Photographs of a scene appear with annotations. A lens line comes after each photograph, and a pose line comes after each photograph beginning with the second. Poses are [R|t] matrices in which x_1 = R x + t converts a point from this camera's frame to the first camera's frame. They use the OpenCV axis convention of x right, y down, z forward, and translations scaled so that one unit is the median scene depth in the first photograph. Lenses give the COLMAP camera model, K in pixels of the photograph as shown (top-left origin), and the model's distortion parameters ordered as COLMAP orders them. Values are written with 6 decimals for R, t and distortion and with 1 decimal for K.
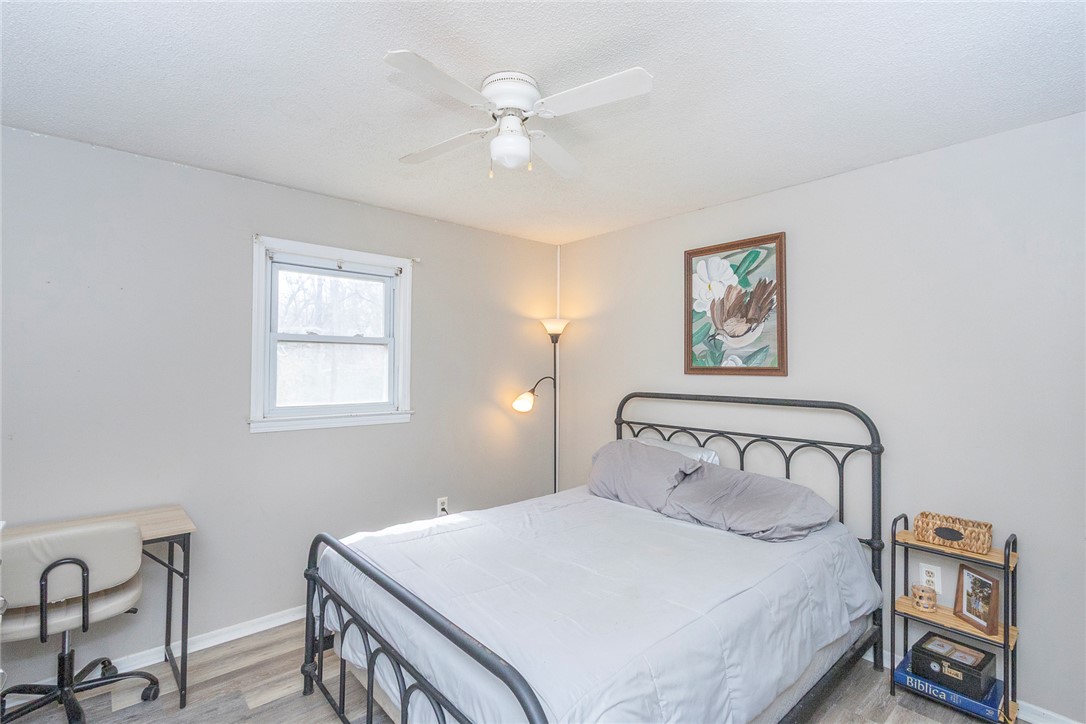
lens RADIAL K [[510.5, 0, 543.0], [0, 510.5, 362.0], [0, 0, 1]] dist [0.000709, 0.000590]
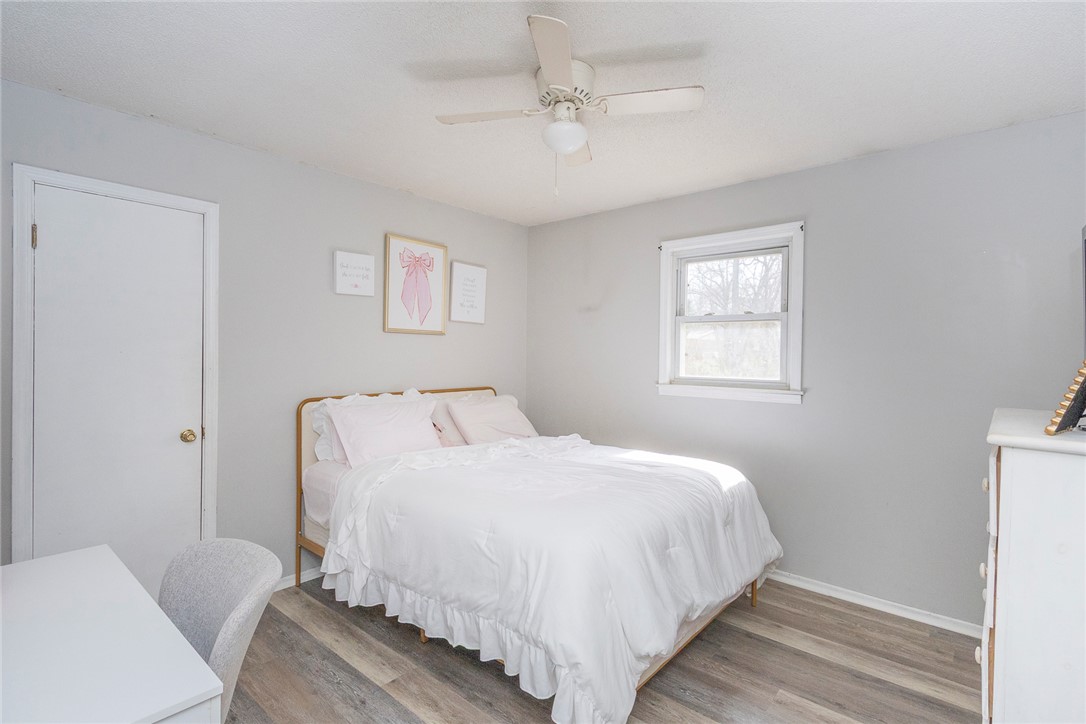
lens RADIAL K [[510.5, 0, 543.0], [0, 510.5, 362.0], [0, 0, 1]] dist [0.000709, 0.000590]
pose [[0.139625, 0.015638, -0.990081, 0.608108], [-0.005207, 0.999873, 0.015058, 0.035448], [0.990191, 0.003053, 0.139689, 0.458891]]
